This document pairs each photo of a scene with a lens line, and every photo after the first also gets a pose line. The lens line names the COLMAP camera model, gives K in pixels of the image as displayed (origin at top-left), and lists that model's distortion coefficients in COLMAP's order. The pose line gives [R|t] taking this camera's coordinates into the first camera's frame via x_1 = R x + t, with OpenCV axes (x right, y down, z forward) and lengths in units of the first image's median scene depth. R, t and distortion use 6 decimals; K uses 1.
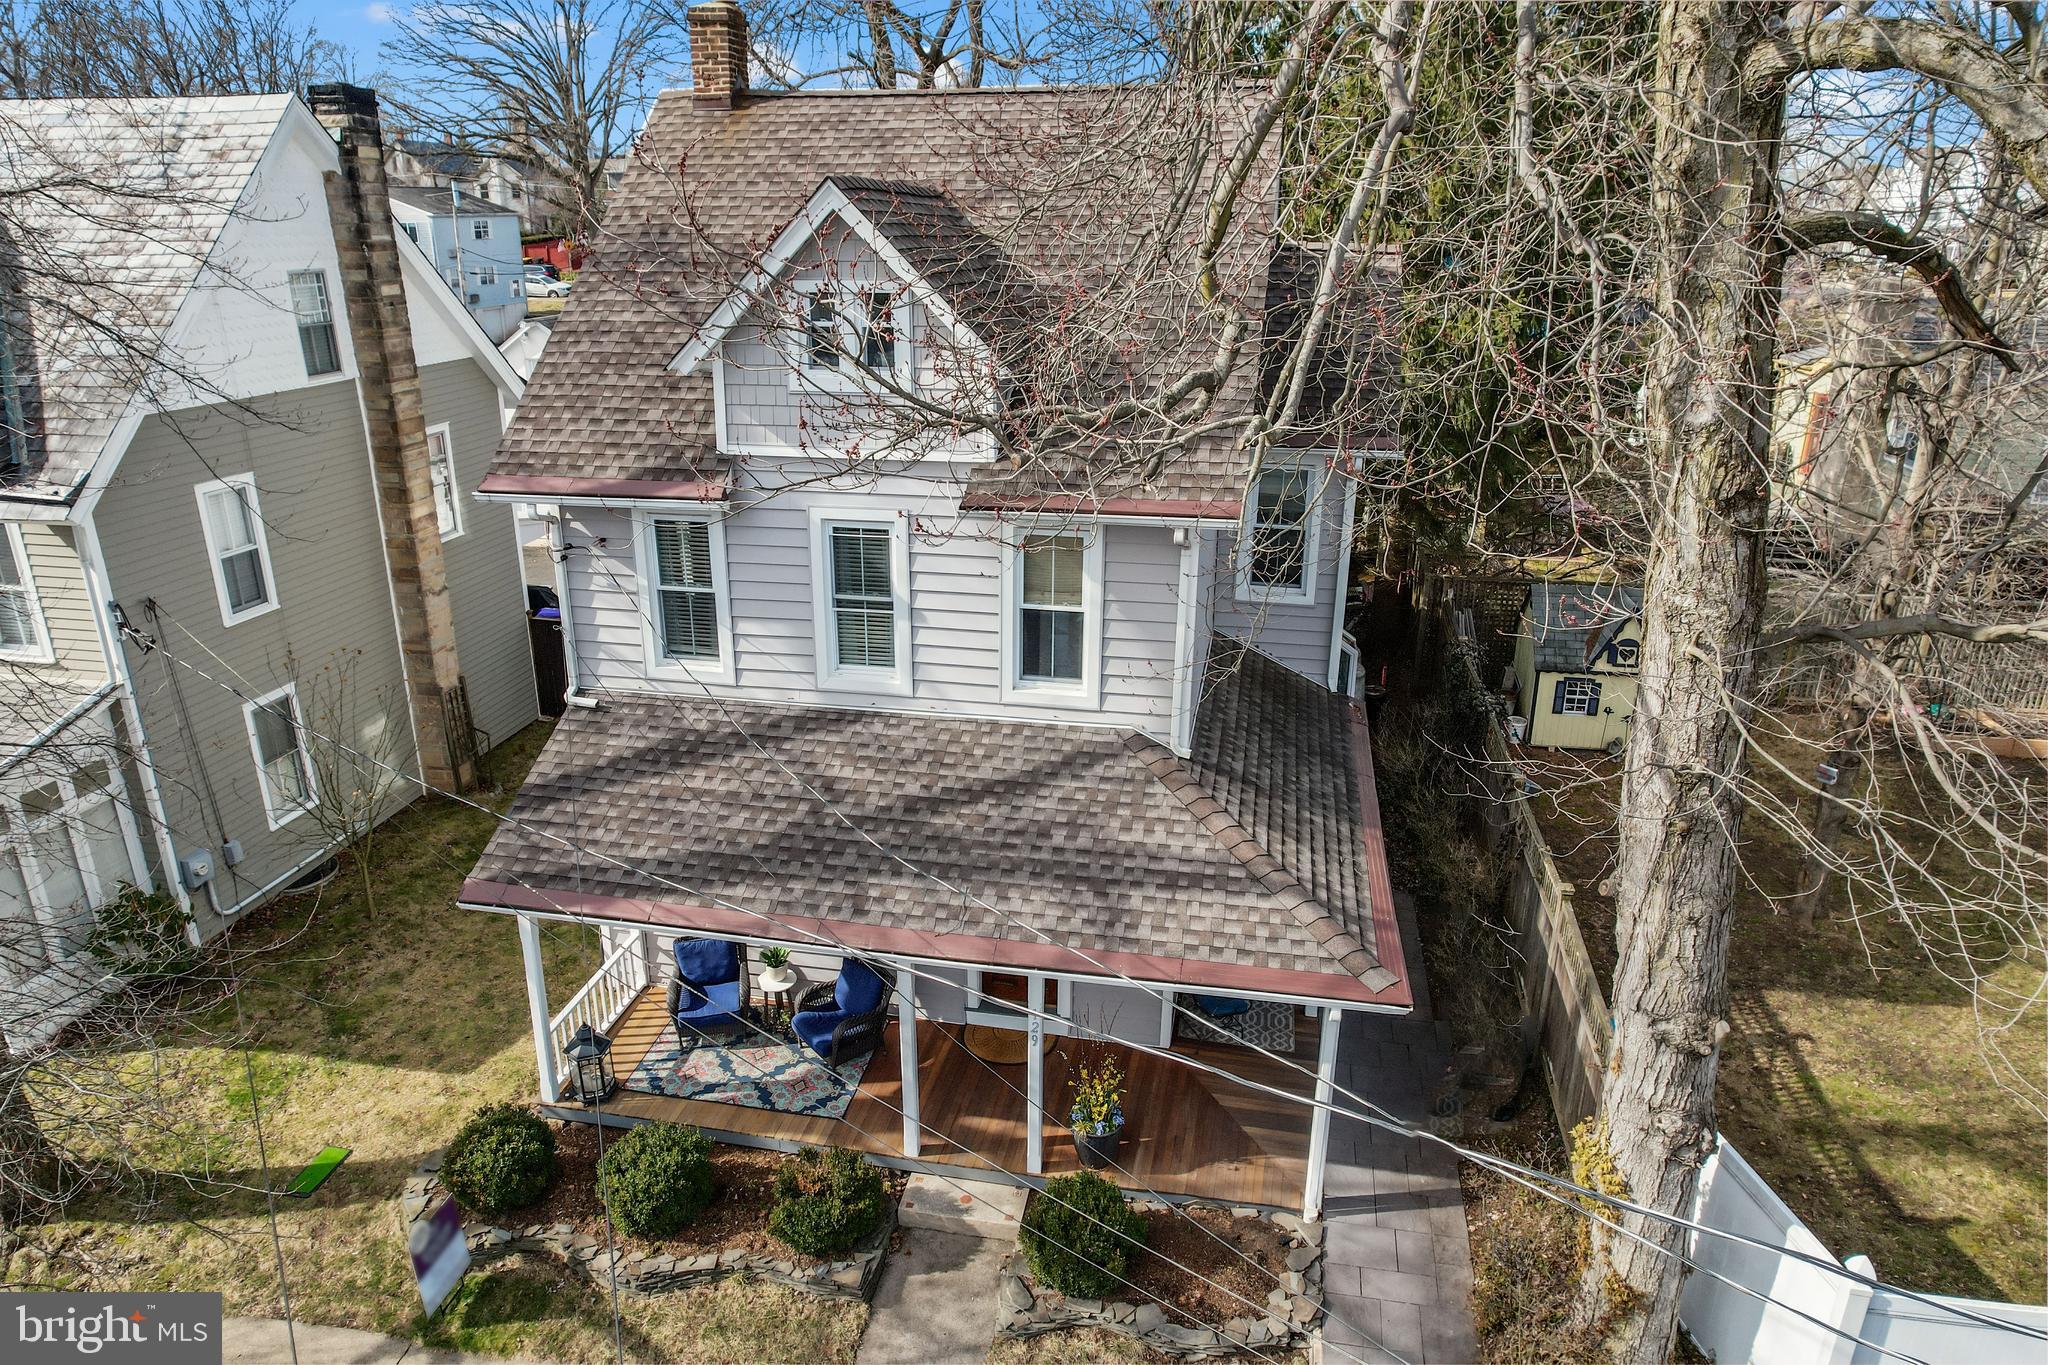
lens RADIAL K [[1303.6, 0, 1032.9], [0, 1303.6, 682.2], [0, 0, 1]] dist [-0.072736, 0.069839]
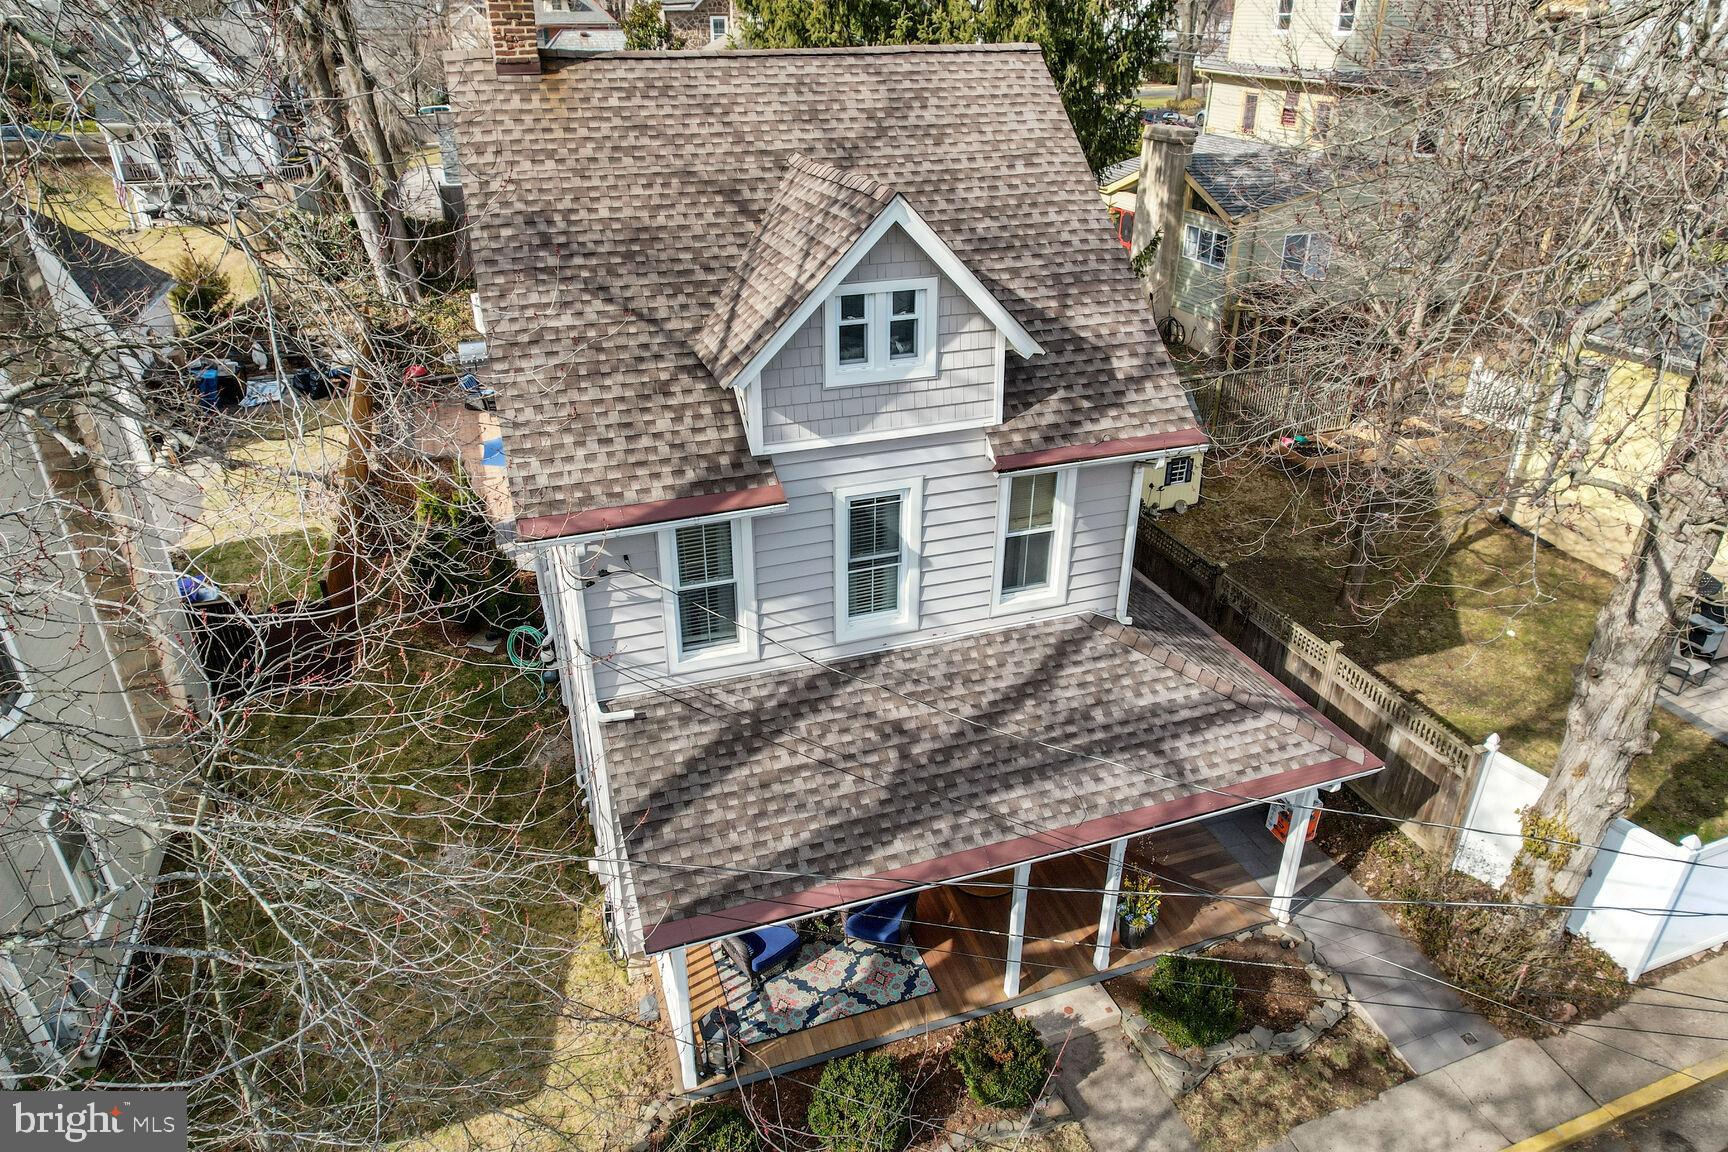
lens RADIAL K [[1099.9, 0, 871.5], [0, 1099.9, 575.7], [0, 0, 1]] dist [-0.072736, 0.069839]
pose [[0.862186, -0.232445, 0.450117, -0.561117], [0.174424, 0.970402, 0.167021, -0.207158], [-0.475618, -0.065492, 0.877211, 0.179250]]
